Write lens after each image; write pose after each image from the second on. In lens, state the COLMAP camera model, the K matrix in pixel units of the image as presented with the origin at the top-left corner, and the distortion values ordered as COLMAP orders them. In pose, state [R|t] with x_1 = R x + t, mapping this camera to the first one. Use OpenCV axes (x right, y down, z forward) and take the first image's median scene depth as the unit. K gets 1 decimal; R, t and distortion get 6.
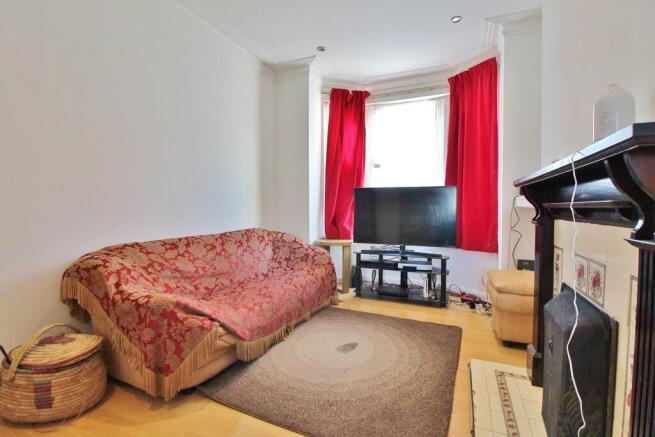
lens RADIAL K [[306.3, 0, 332.0], [0, 306.3, 218.2], [0, 0, 1]] dist [-0.006106, -0.001029]
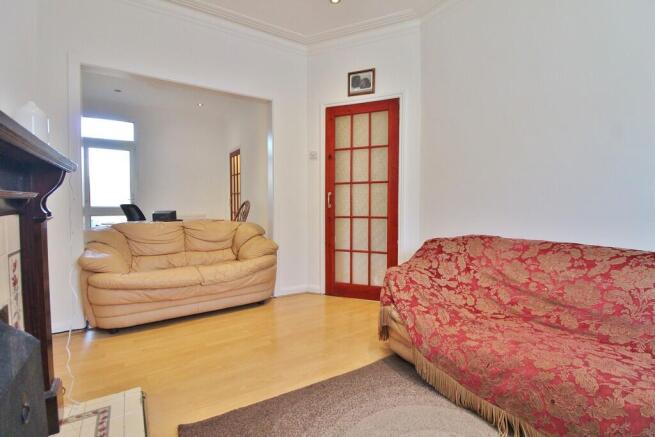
lens RADIAL K [[306.3, 0, 329.7], [0, 306.3, 215.1], [0, 0, 1]] dist [-0.006106, -0.001029]
pose [[-0.556955, 0.033036, -0.829885, 0.380110], [-0.037246, 0.997210, 0.064693, -0.026889], [0.829707, 0.066941, -0.554171, 0.811020]]
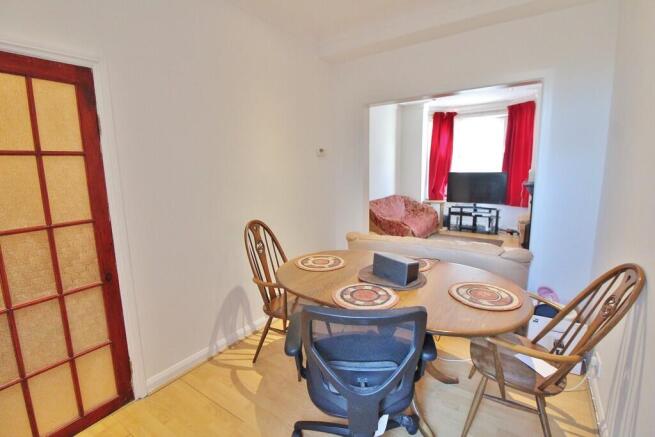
lens RADIAL K [[306.3, 0, 331.8], [0, 306.3, 216.7], [0, 0, 1]] dist [-0.006106, -0.001029]
pose [[0.982281, 0.008274, -0.187234, -0.269798], [0.016551, 0.991293, 0.130633, -0.087330], [0.186684, -0.131417, 0.973591, -0.965290]]
